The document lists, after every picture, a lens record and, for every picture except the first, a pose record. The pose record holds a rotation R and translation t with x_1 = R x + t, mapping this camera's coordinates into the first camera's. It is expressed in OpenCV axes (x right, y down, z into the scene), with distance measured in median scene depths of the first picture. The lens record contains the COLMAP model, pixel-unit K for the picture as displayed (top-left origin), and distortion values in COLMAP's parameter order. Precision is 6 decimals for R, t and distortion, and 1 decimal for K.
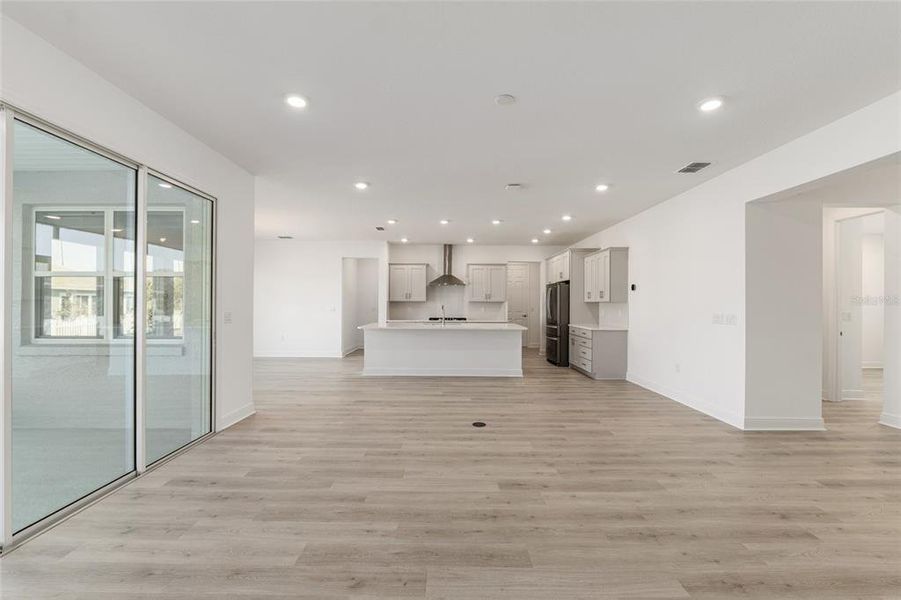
lens RADIAL K [[377.7, 0, 448.5], [0, 377.7, 295.0], [0, 0, 1]] dist [-0.010360, -0.000134]
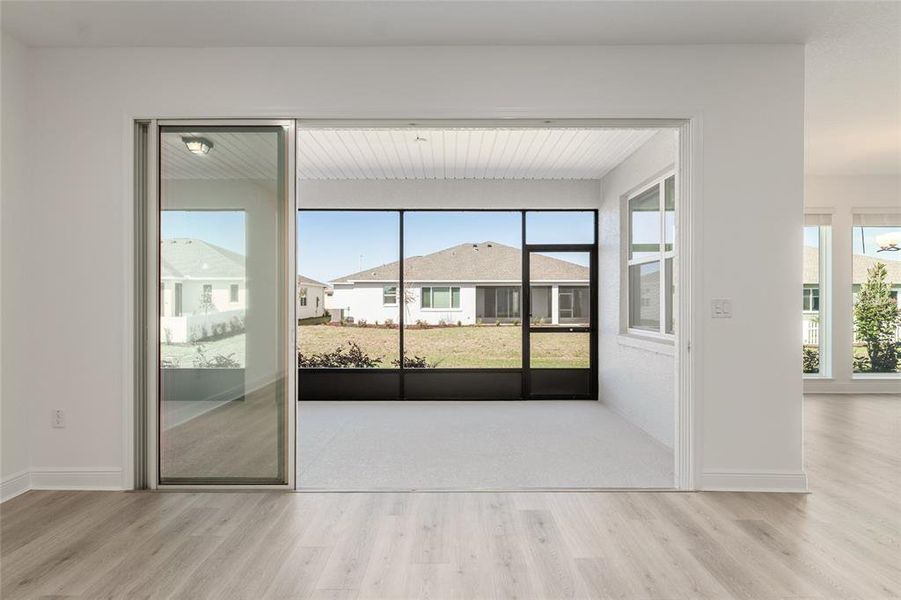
lens RADIAL K [[473.1, 0, 451.1], [0, 473.1, 301.4], [0, 0, 1]] dist [0.013259, -0.000602]
pose [[0.005121, -0.001286, -0.999986, 0.154167], [0.023441, 0.999725, -0.001166, 0.035288], [0.999712, -0.023435, 0.005149, 0.515152]]
